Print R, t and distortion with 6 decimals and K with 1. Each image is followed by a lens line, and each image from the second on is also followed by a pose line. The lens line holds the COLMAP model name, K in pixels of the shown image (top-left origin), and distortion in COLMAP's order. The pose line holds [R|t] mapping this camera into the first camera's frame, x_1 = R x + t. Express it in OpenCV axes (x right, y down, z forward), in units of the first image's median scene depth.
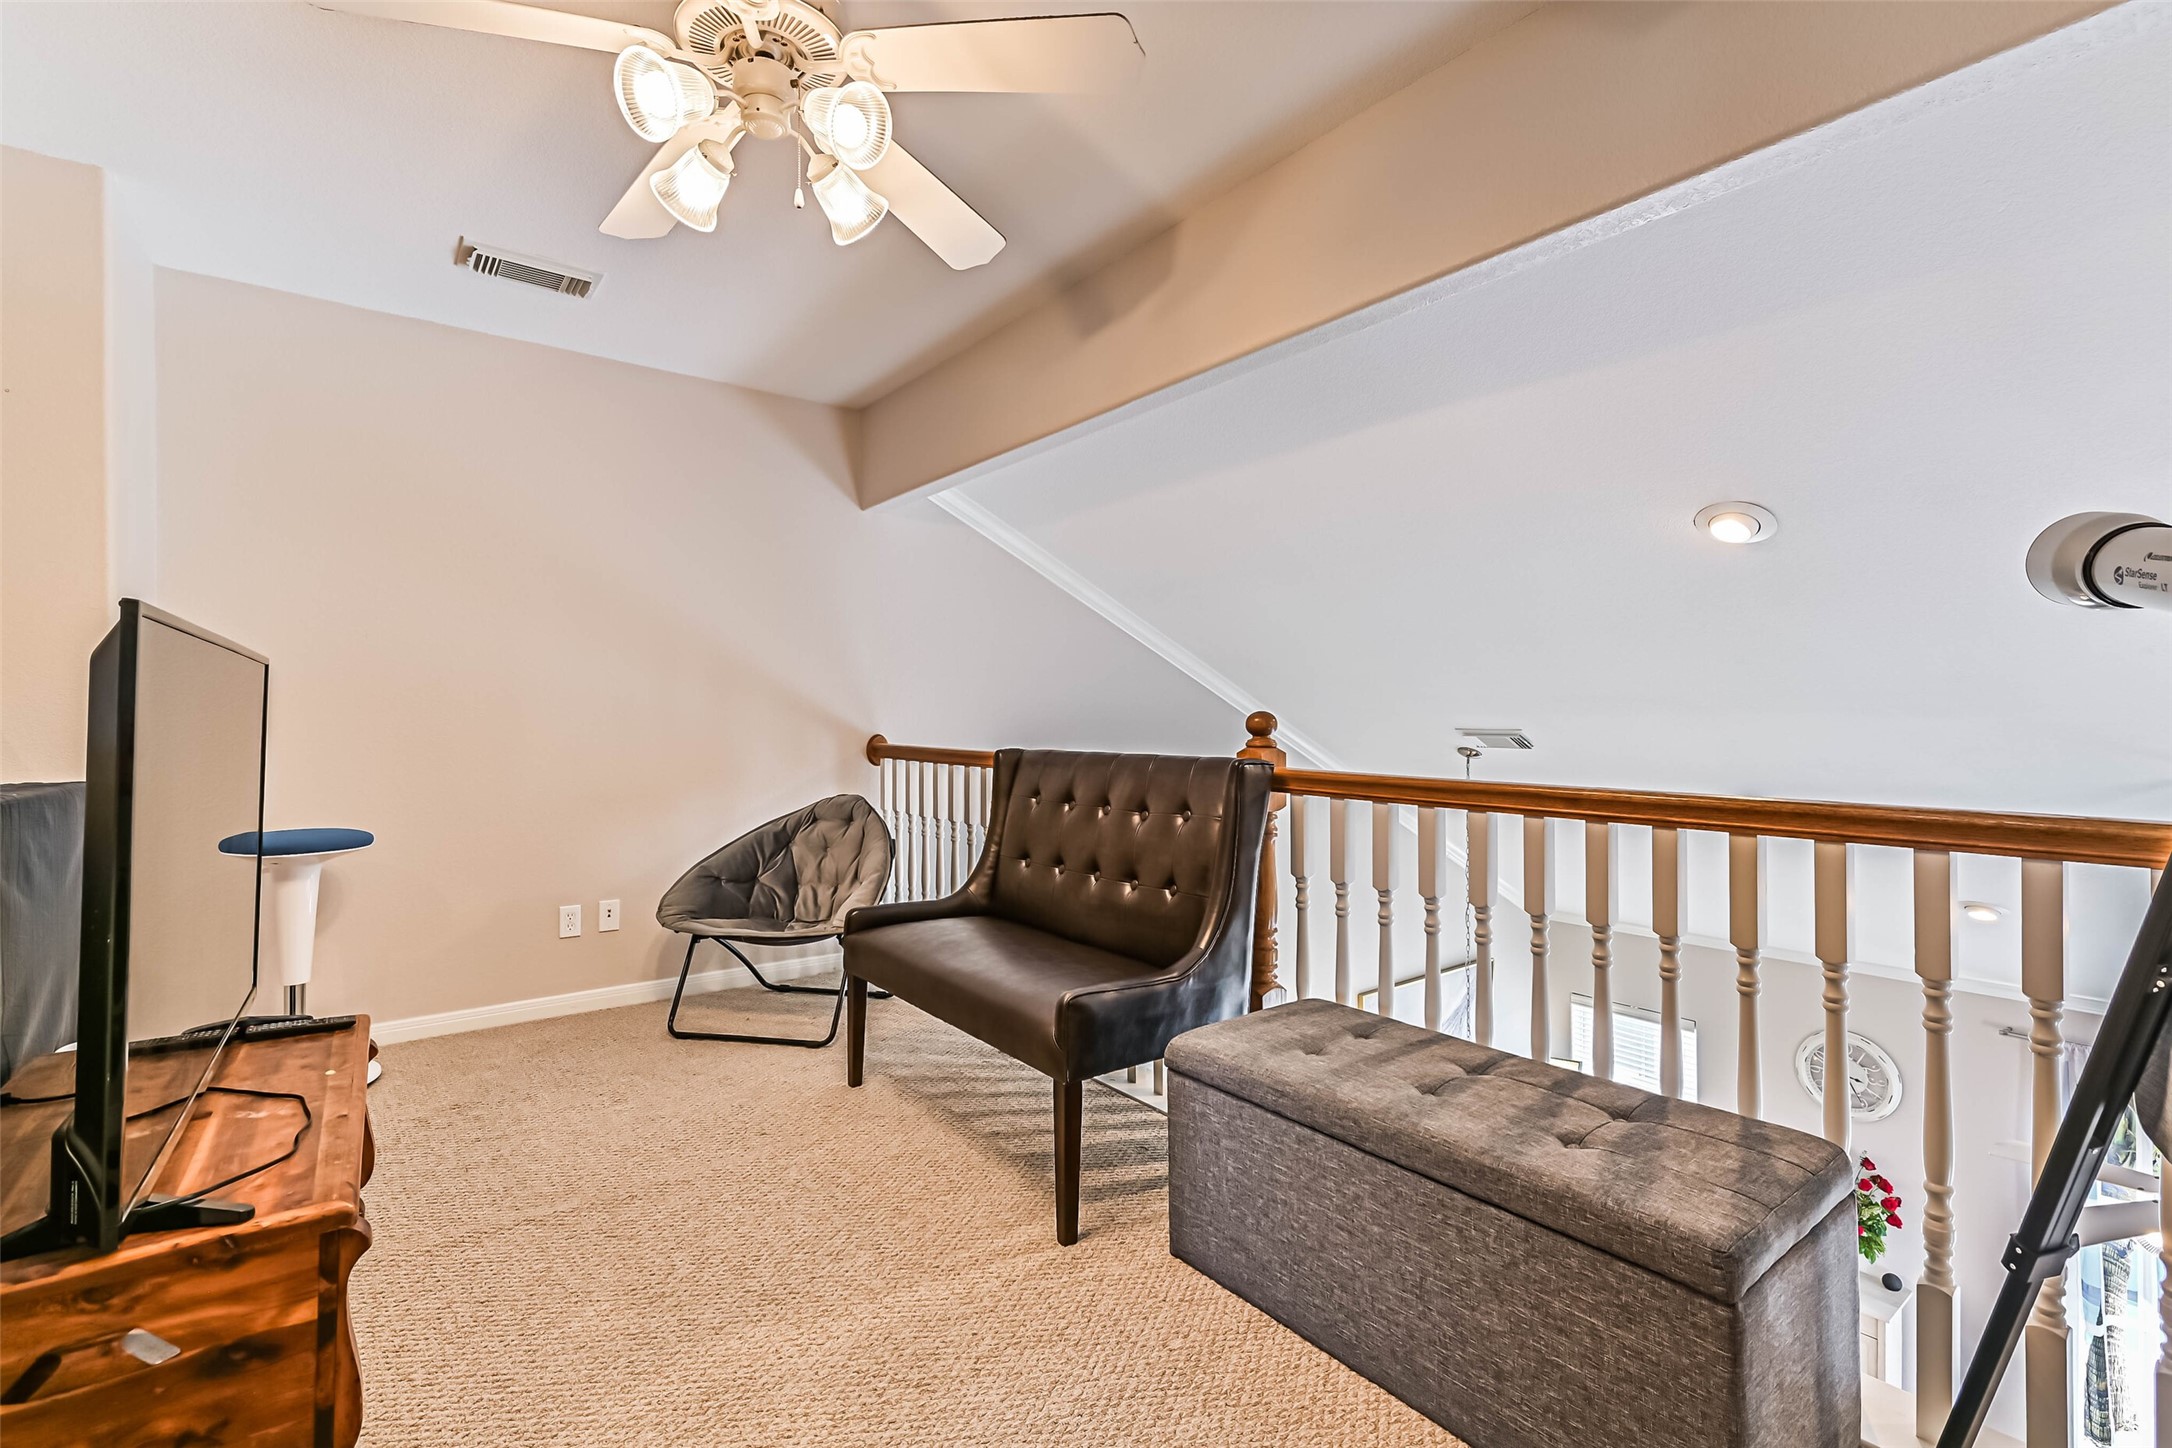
lens RADIAL K [[984.3, 0, 1081.8], [0, 984.3, 716.7], [0, 0, 1]] dist [-0.000309, 0.000234]
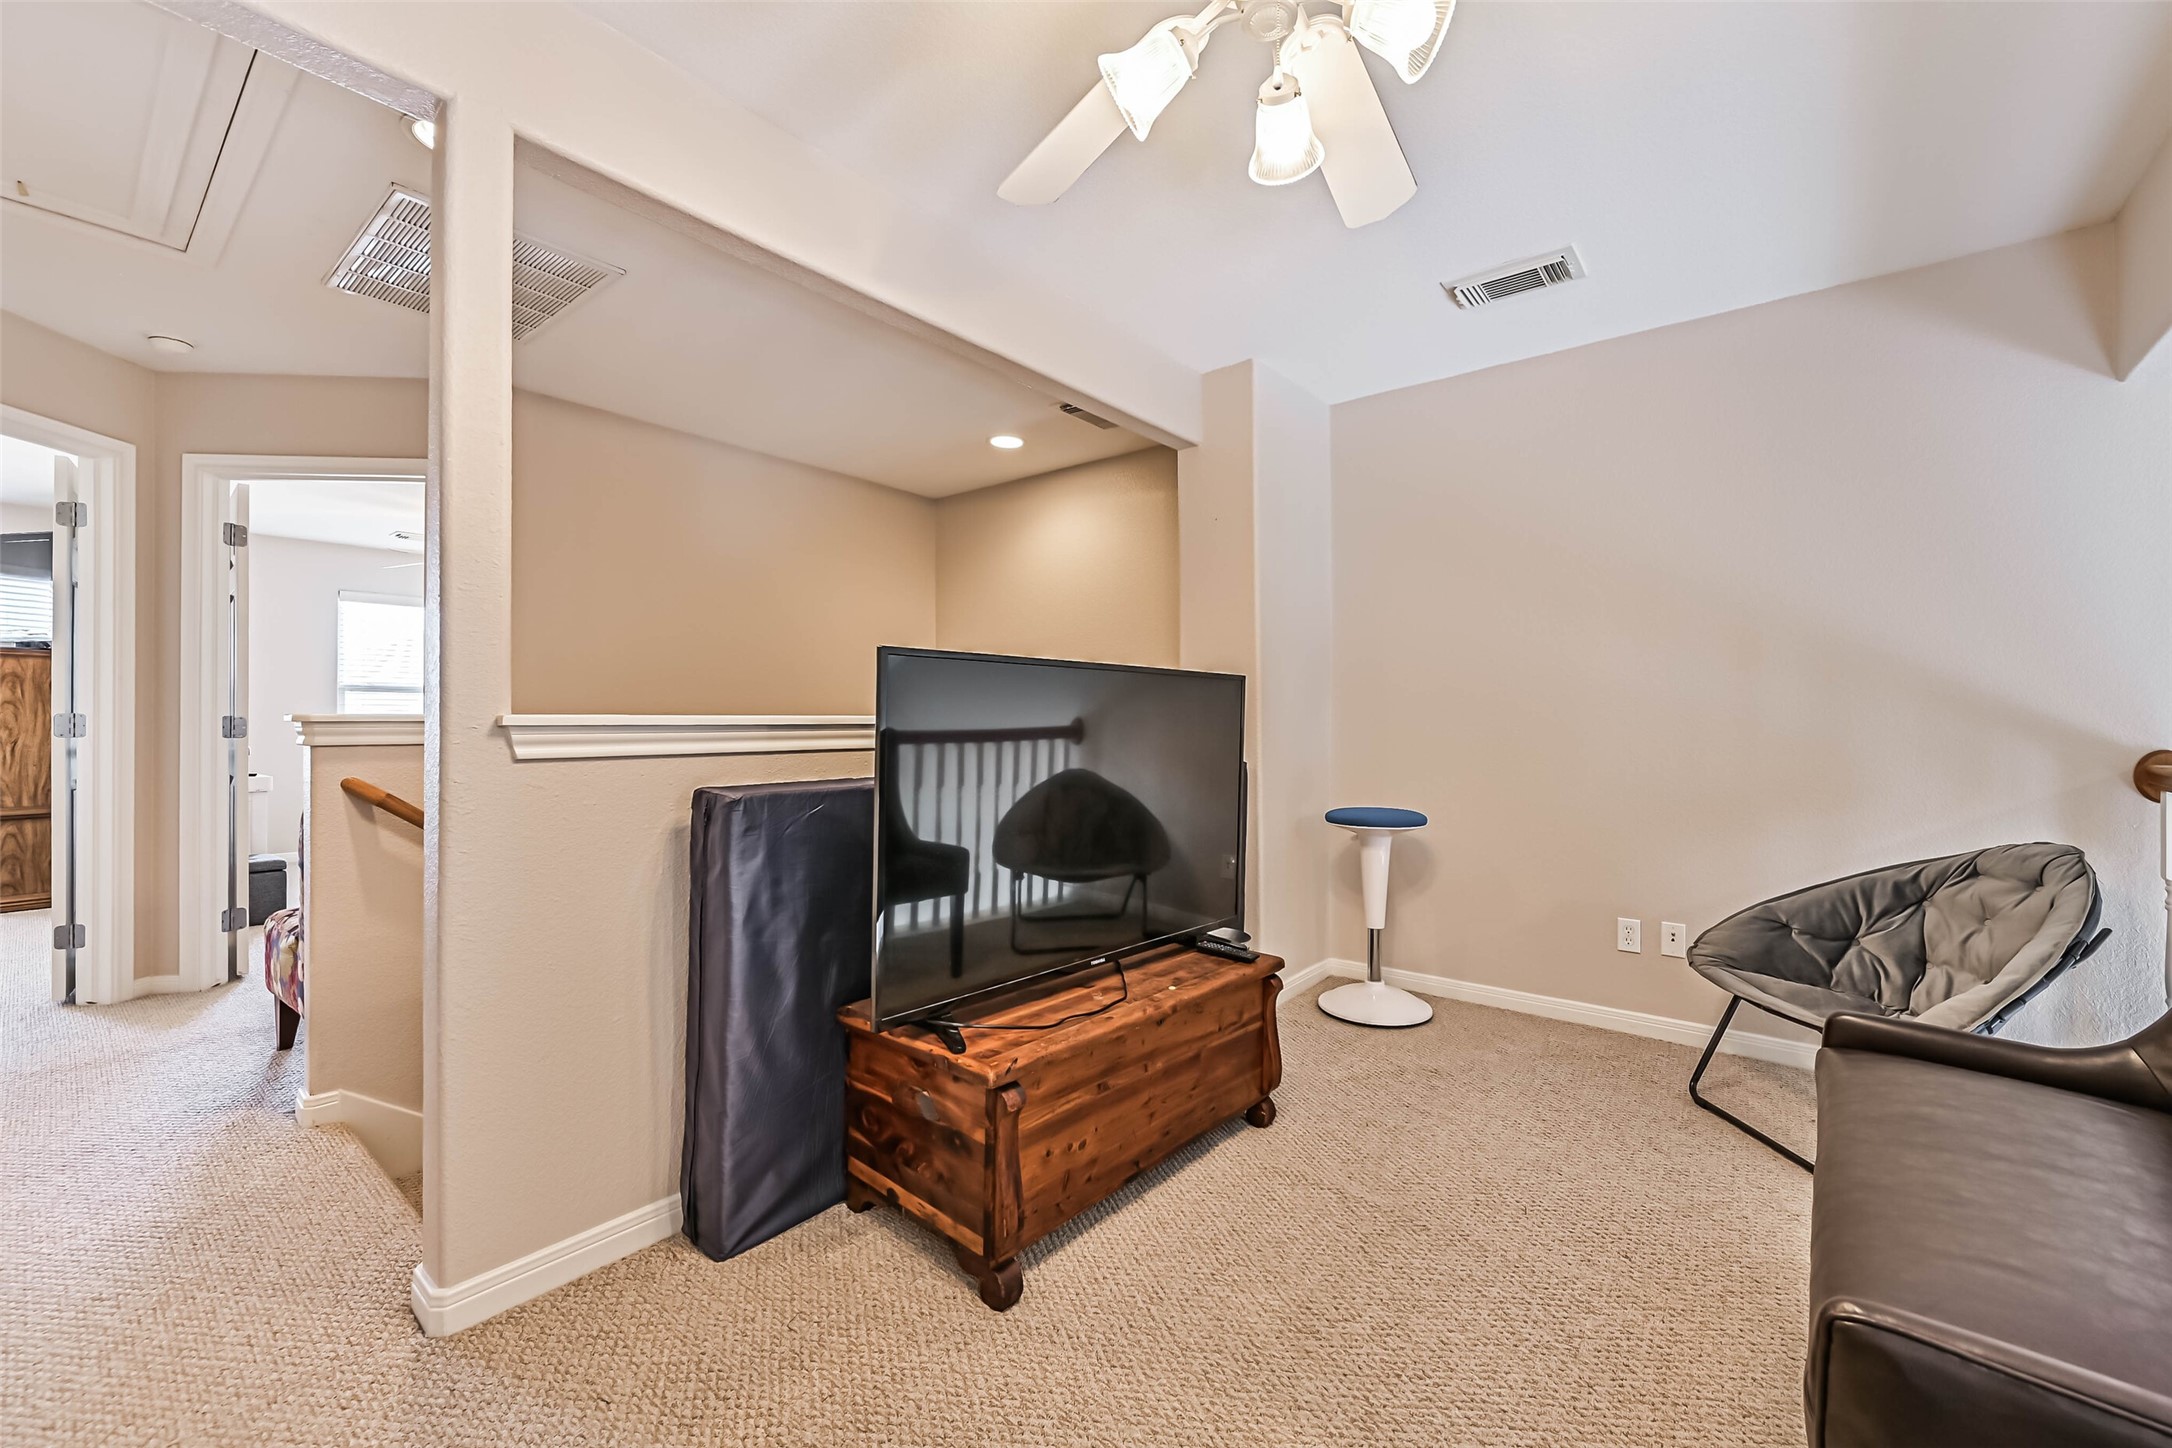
lens RADIAL K [[858.4, 0, 1095.3], [0, 858.4, 723.2], [0, 0, 1]] dist [0.019673, -0.006608]
pose [[0.254092, 0.001975, -0.967178, 0.167590], [-0.000699, 0.999998, 0.001858, 0.001573], [0.967180, 0.000204, 0.254093, 0.306123]]
